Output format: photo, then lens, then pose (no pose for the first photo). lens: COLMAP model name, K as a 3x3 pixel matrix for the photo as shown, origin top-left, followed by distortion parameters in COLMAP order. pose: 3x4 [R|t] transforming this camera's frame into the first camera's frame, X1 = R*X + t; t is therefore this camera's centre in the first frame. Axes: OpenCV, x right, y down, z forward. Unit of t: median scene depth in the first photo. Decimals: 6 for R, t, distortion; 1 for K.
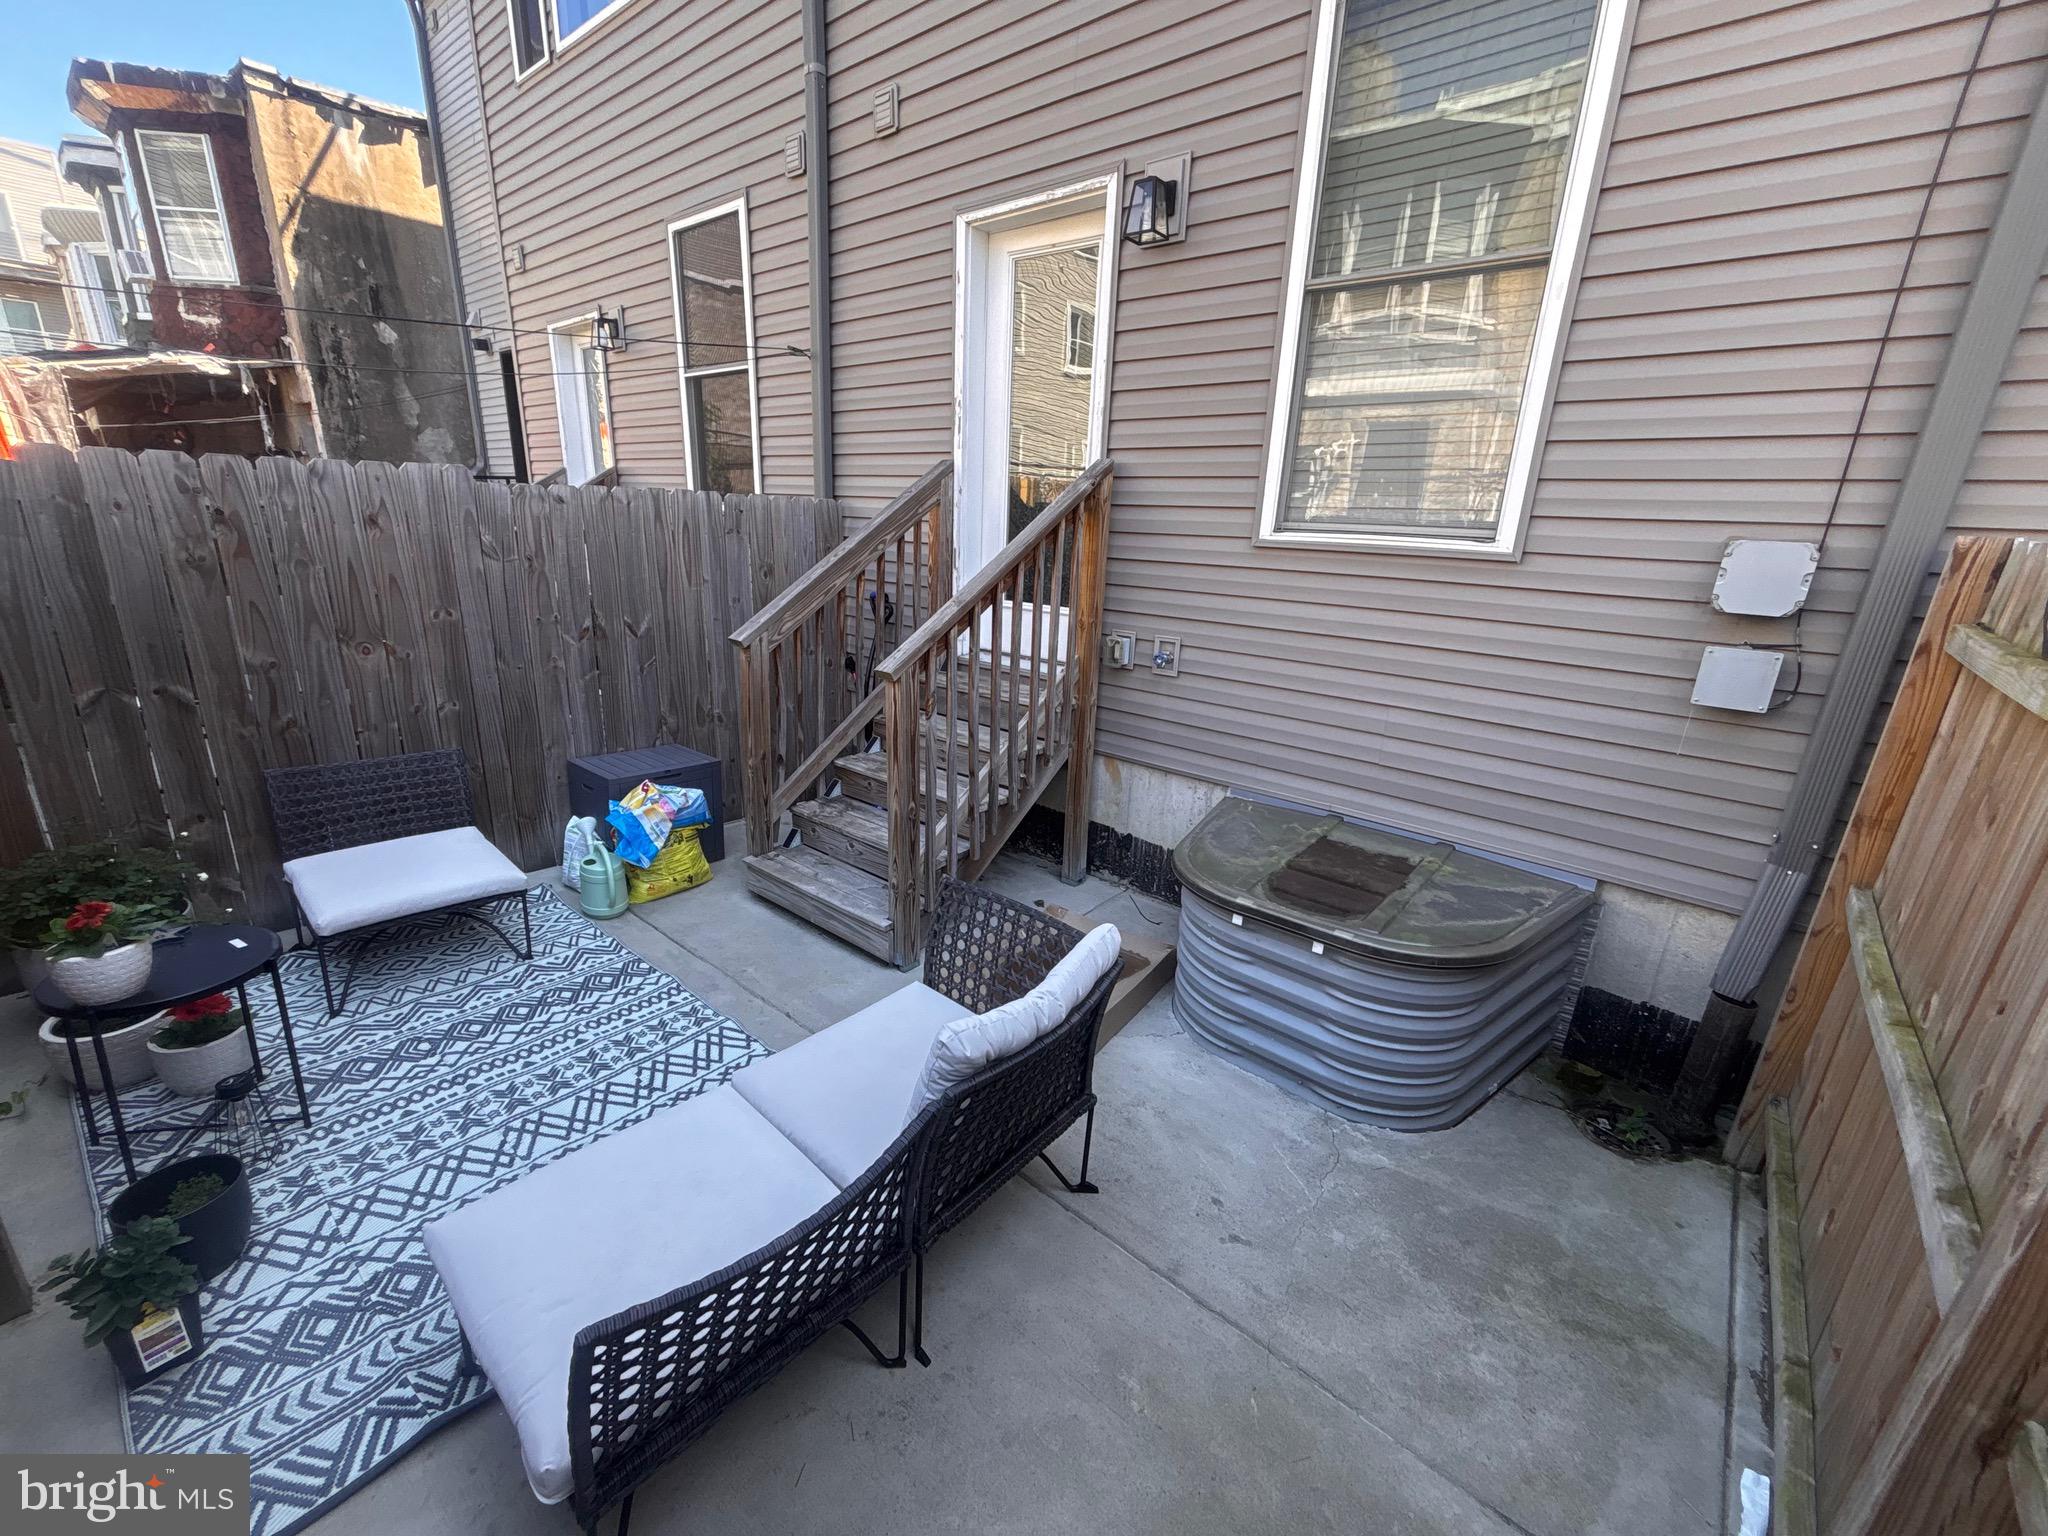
lens RADIAL K [[825.2, 0, 1005.3], [0, 825.2, 778.2], [0, 0, 1]] dist [-0.004685, 0.000883]
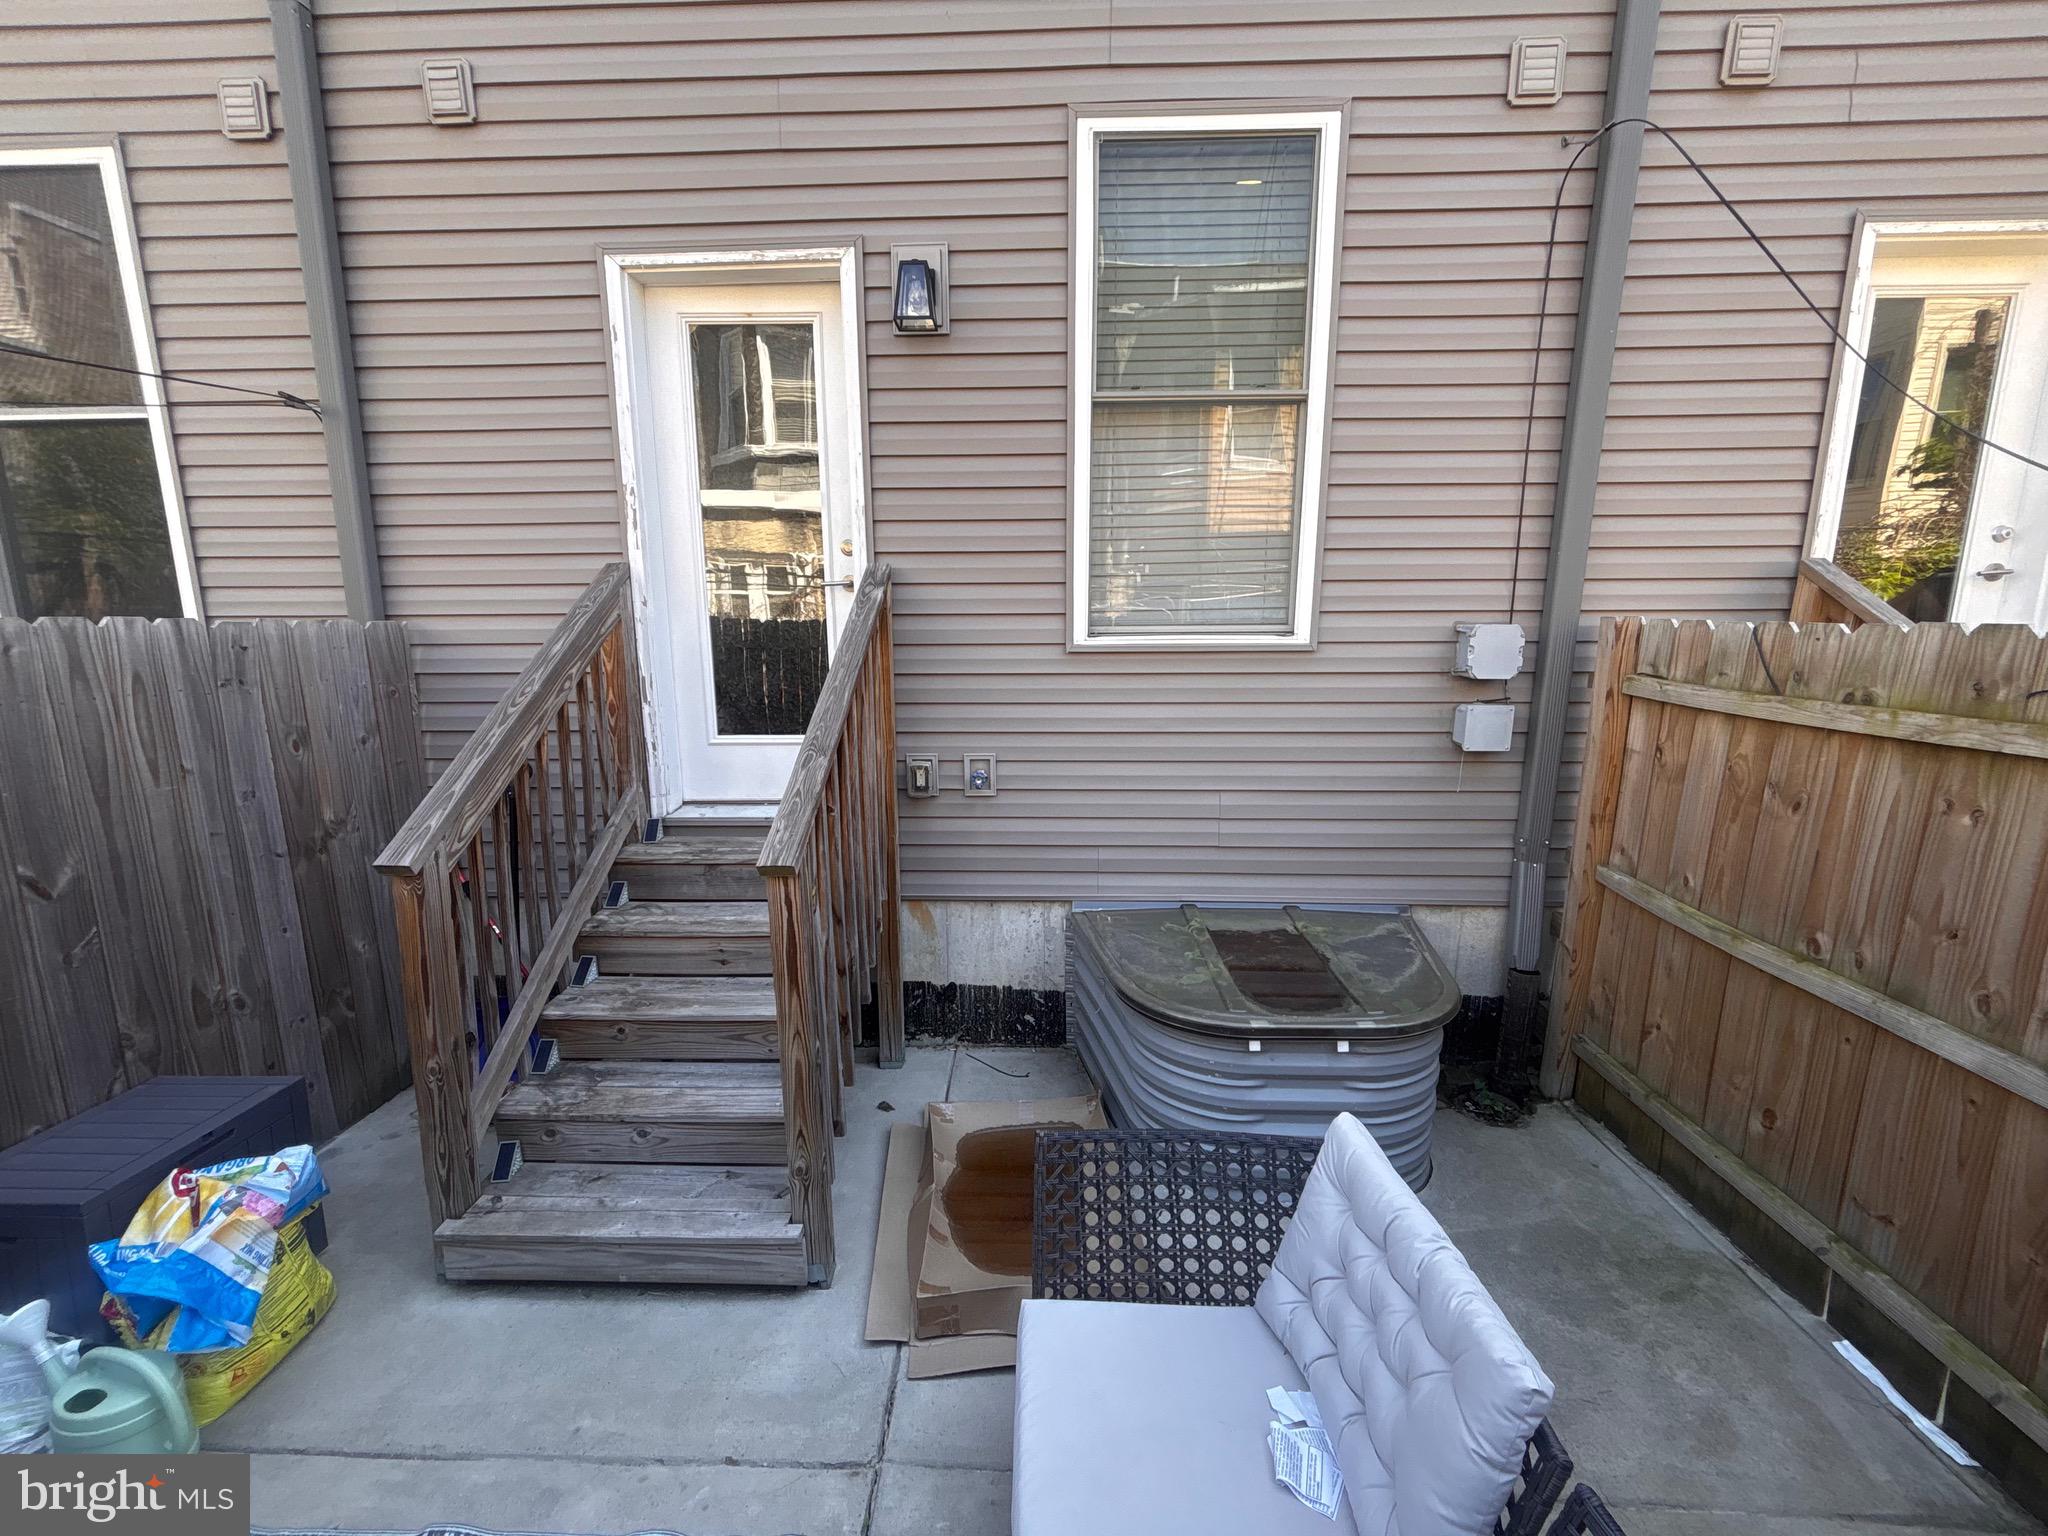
lens RADIAL K [[825.2, 0, 1023.1], [0, 825.2, 778.8], [0, 0, 1]] dist [-0.004685, 0.000883]
pose [[0.779864, -0.157584, 0.605789, -0.313356], [0.223689, 0.974047, -0.034589, -0.105368], [-0.584616, 0.162483, 0.794873, 0.266209]]
